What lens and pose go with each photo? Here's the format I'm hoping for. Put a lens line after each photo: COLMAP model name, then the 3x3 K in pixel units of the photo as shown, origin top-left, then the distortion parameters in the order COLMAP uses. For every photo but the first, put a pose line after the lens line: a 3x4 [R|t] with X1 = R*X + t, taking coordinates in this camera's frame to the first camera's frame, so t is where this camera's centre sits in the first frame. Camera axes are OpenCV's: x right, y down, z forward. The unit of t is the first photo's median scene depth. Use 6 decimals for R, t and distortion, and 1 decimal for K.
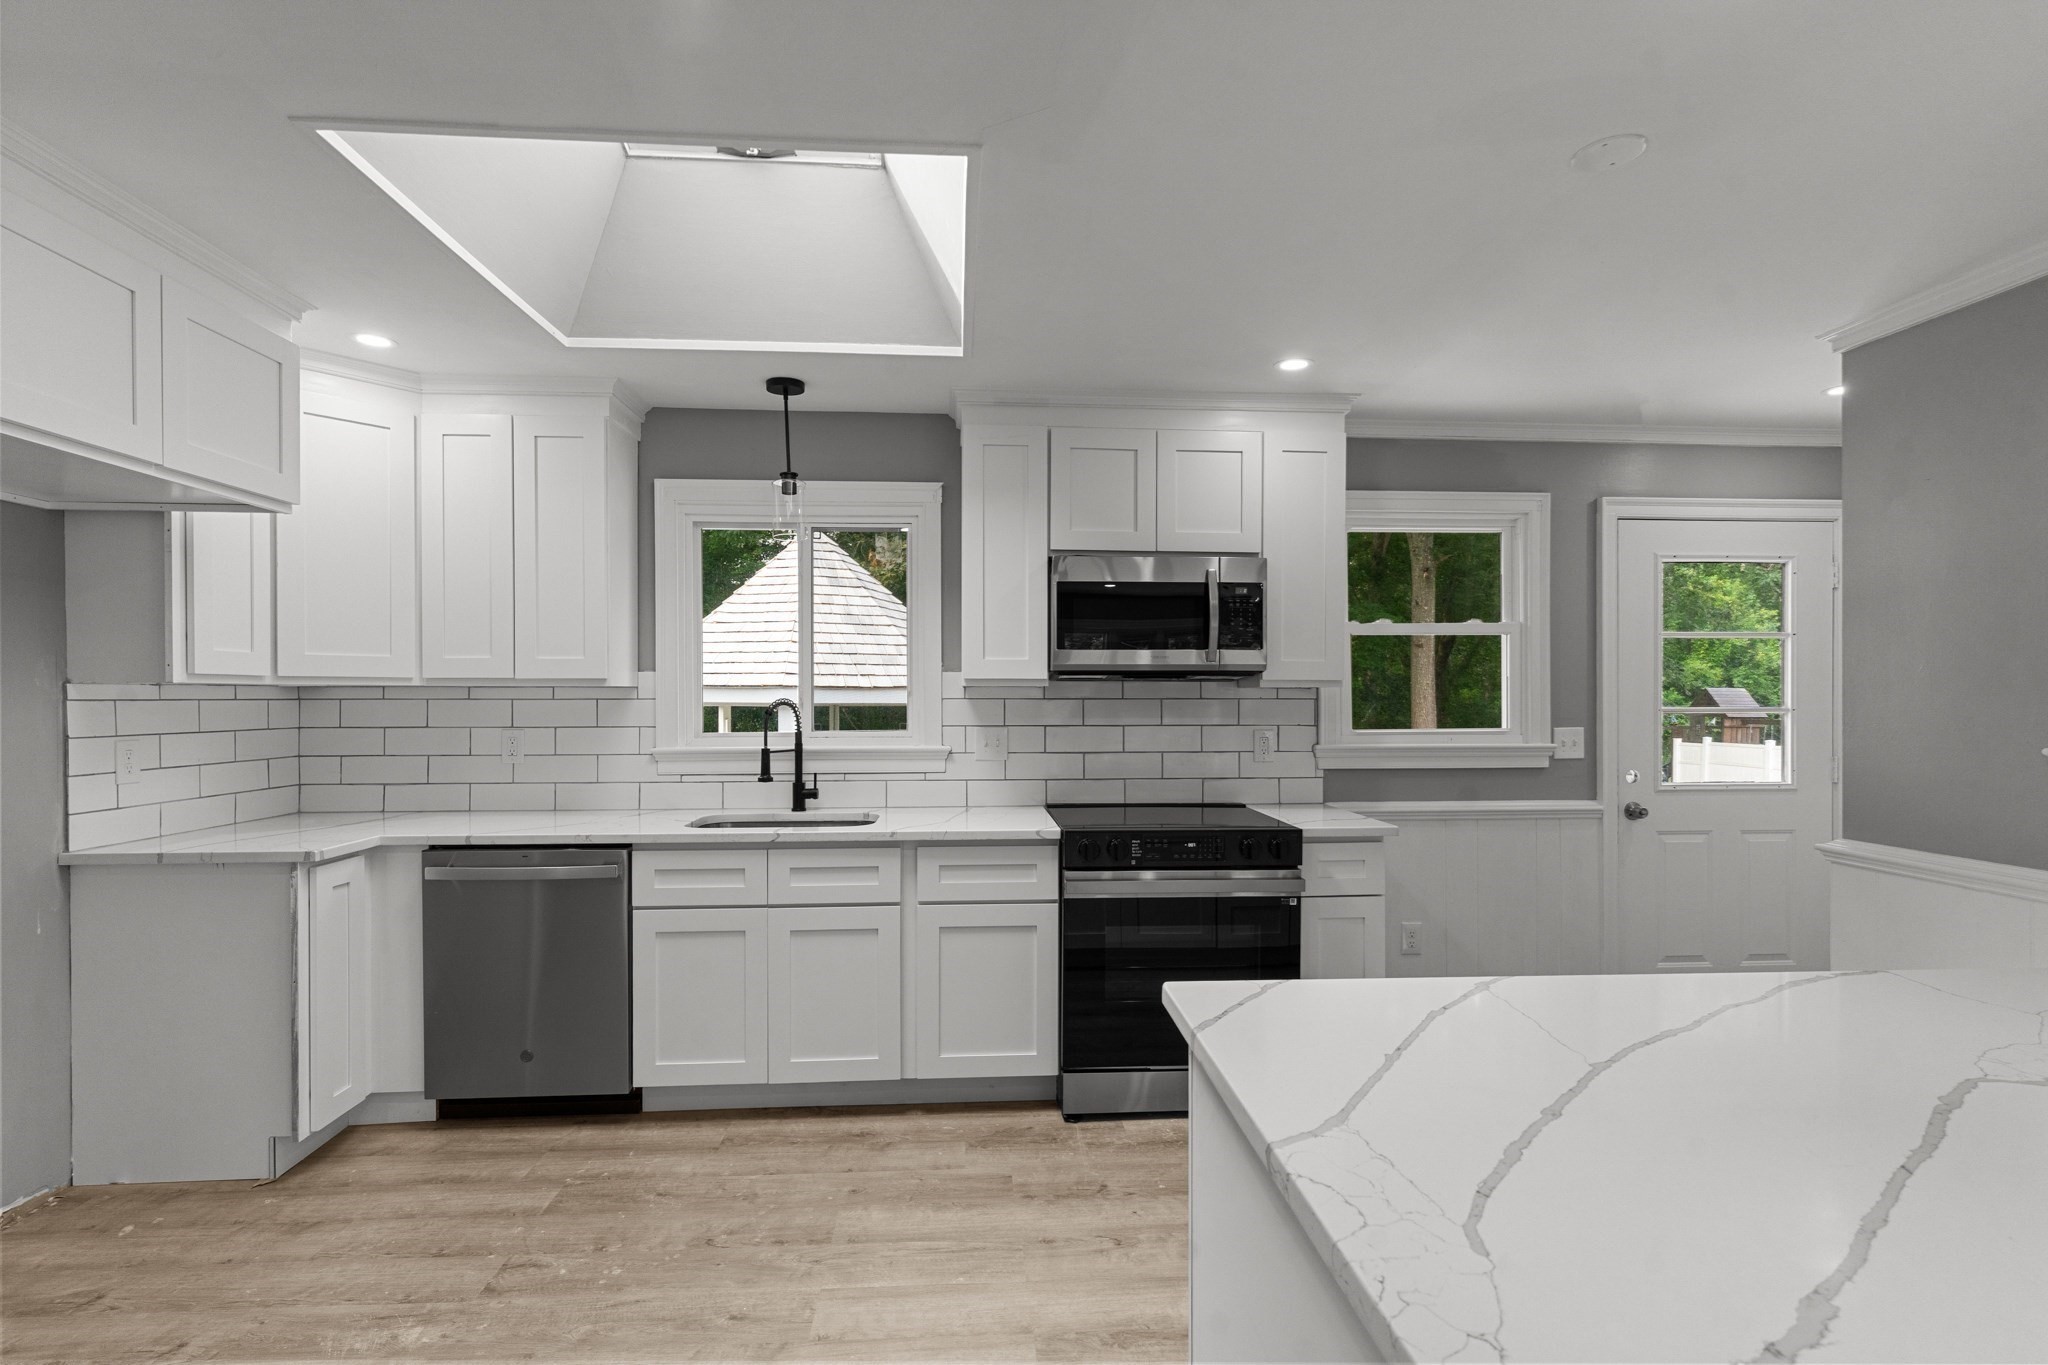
lens RADIAL K [[970.3, 0, 1024.2], [0, 970.3, 699.9], [0, 0, 1]] dist [0.001833, -0.000173]
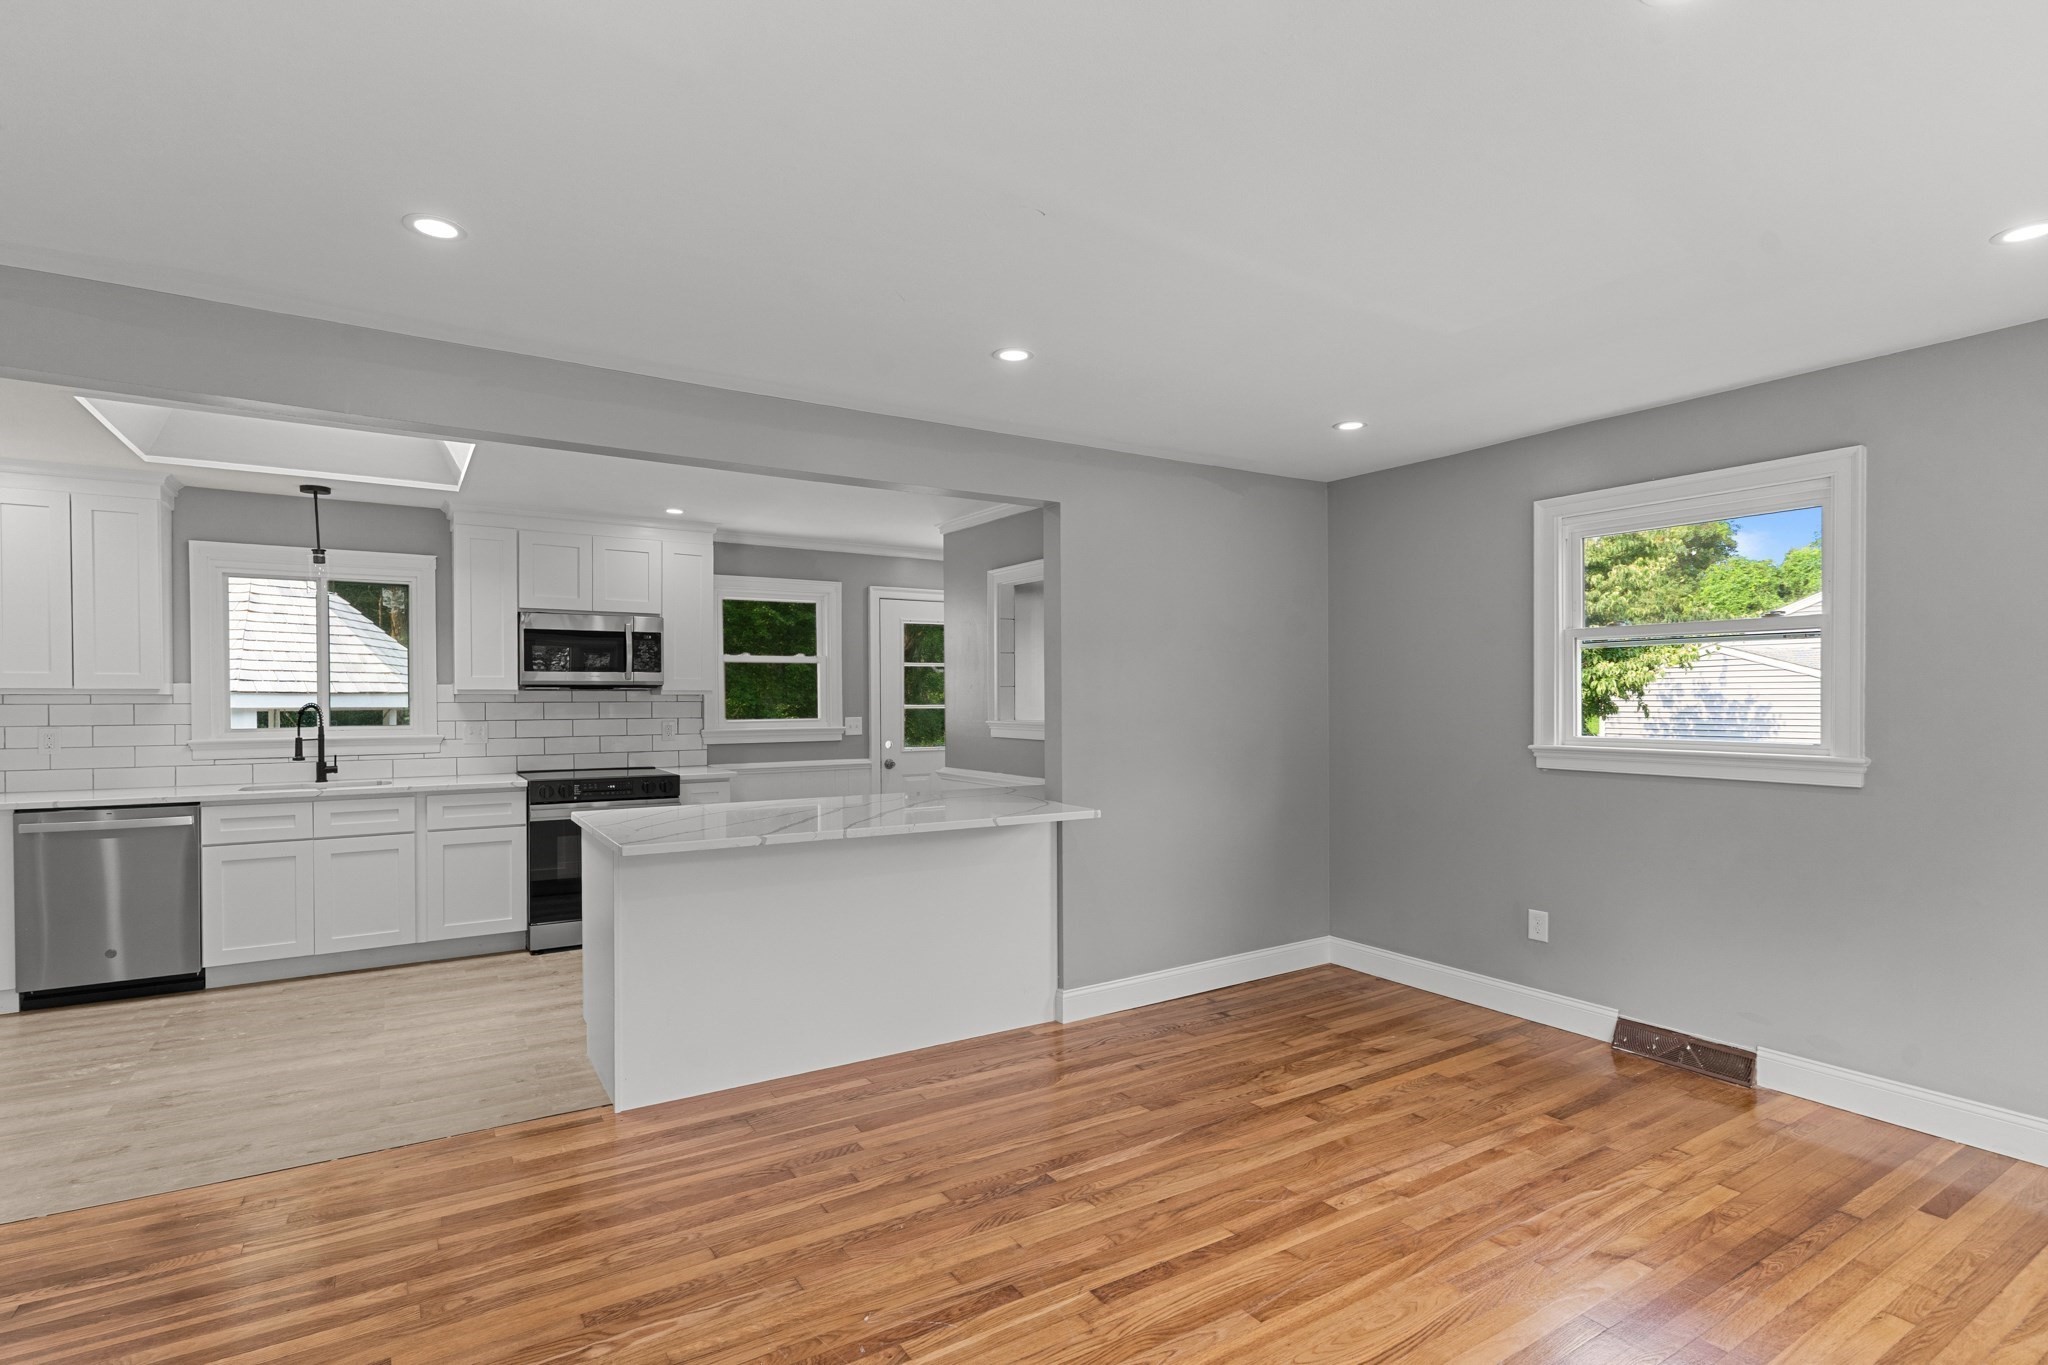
lens RADIAL K [[996.7, 0, 1028.4], [0, 996.7, 705.0], [0, 0, 1]] dist [0.001259, -0.000073]
pose [[0.876559, -0.006017, 0.481256, -0.028353], [0.004990, 0.999982, 0.003414, 0.002032], [-0.481268, -0.000591, 0.876573, -0.818538]]
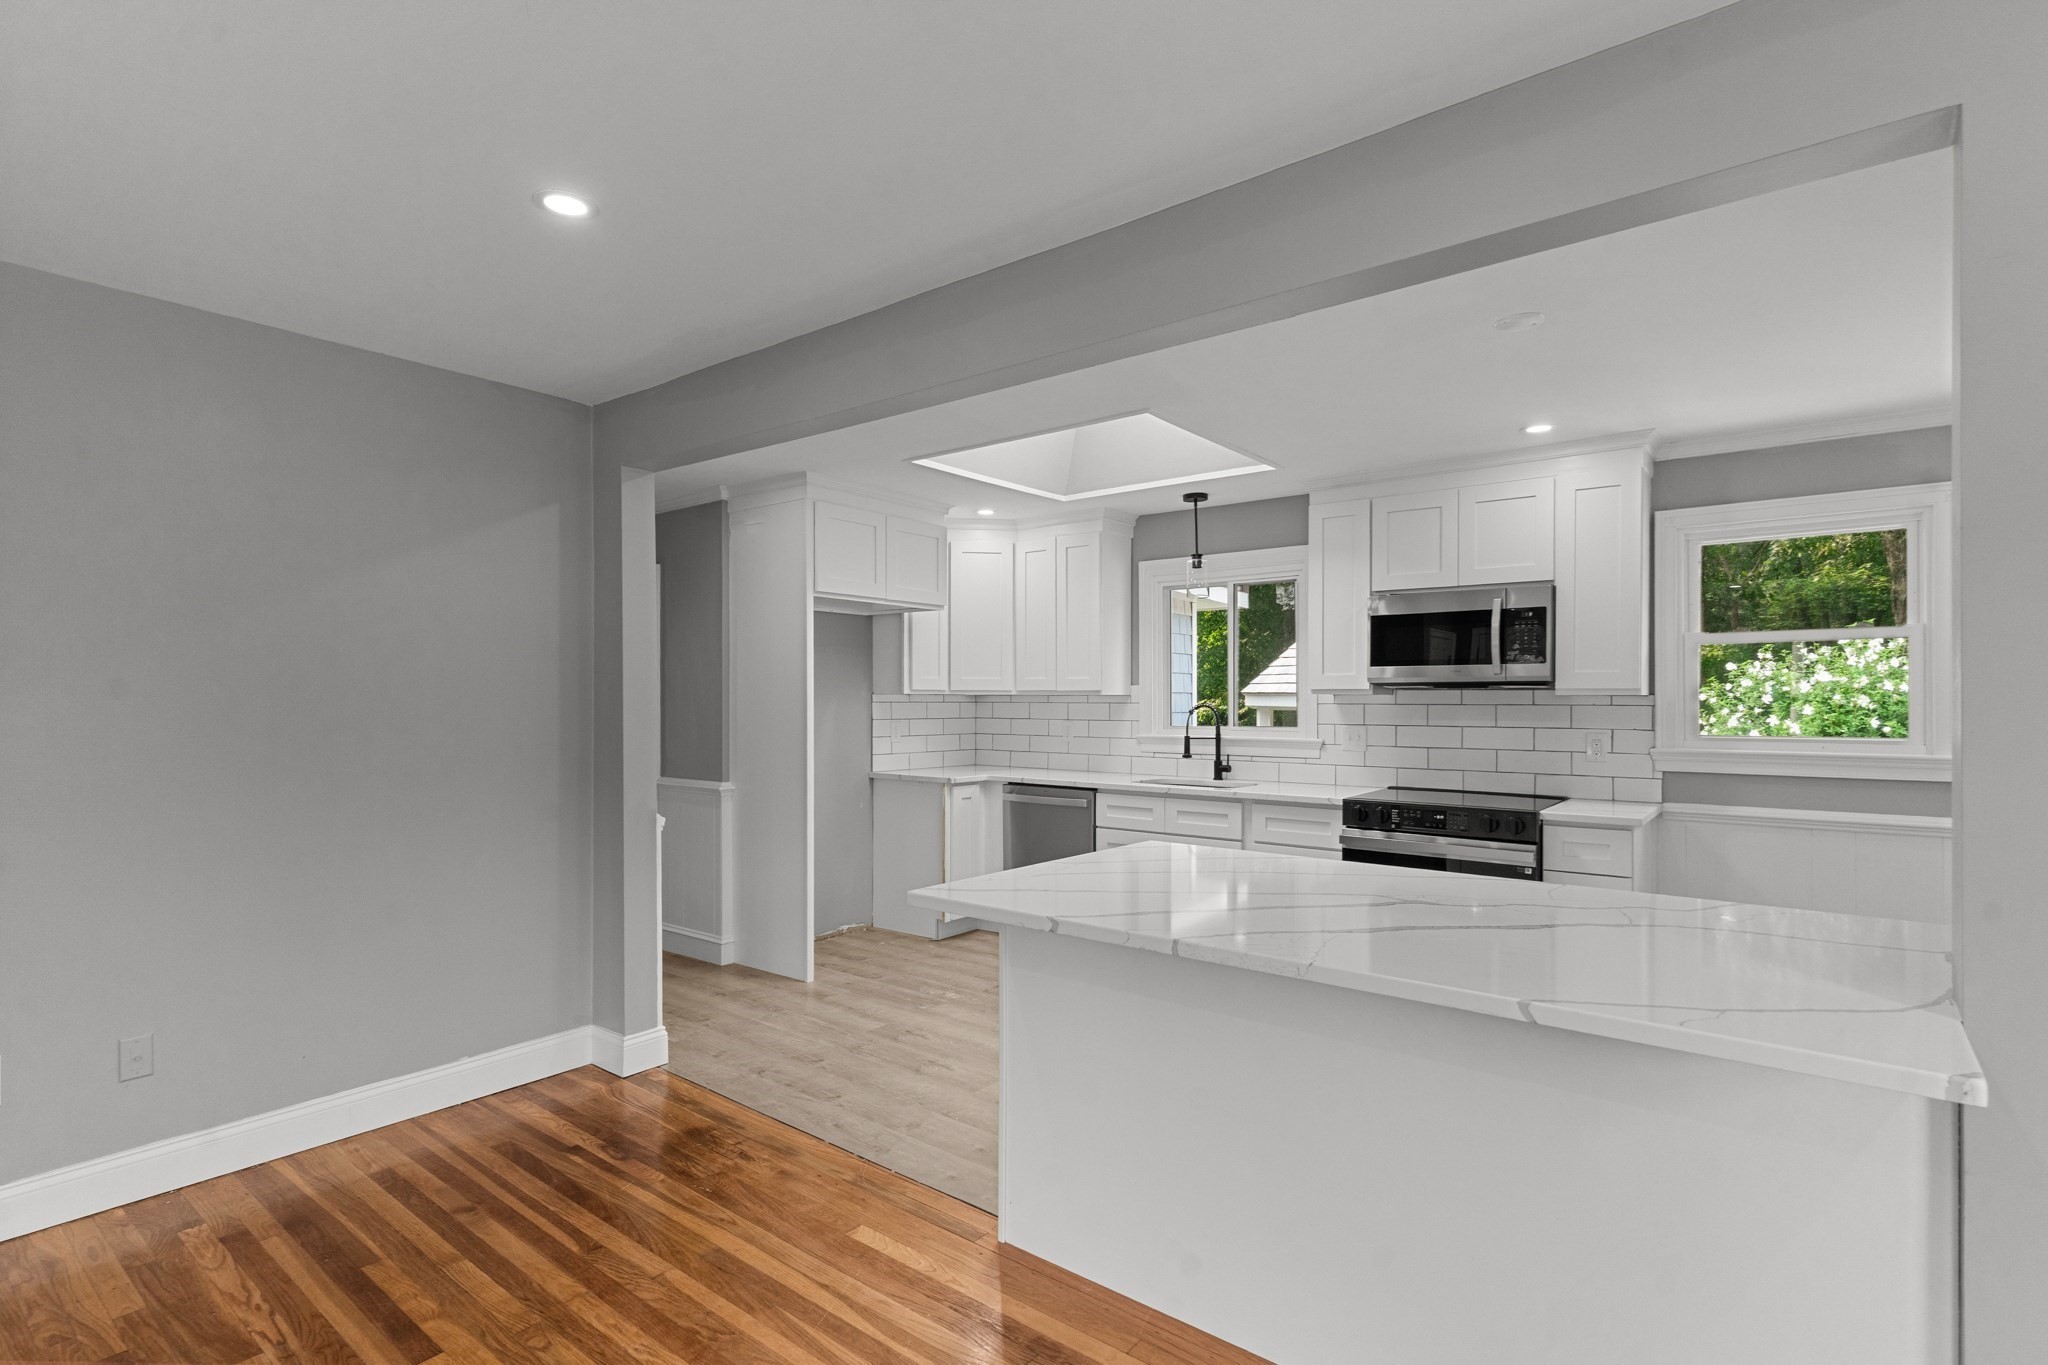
lens RADIAL K [[992.0, 0, 1025.5], [0, 992.0, 696.6], [0, 0, 1]] dist [0.002074, 0.000017]
pose [[0.739940, -0.000205, -0.672673, 0.587492], [-0.006122, 0.999956, -0.007039, 0.001166], [0.672645, 0.009326, 0.739906, -0.318068]]
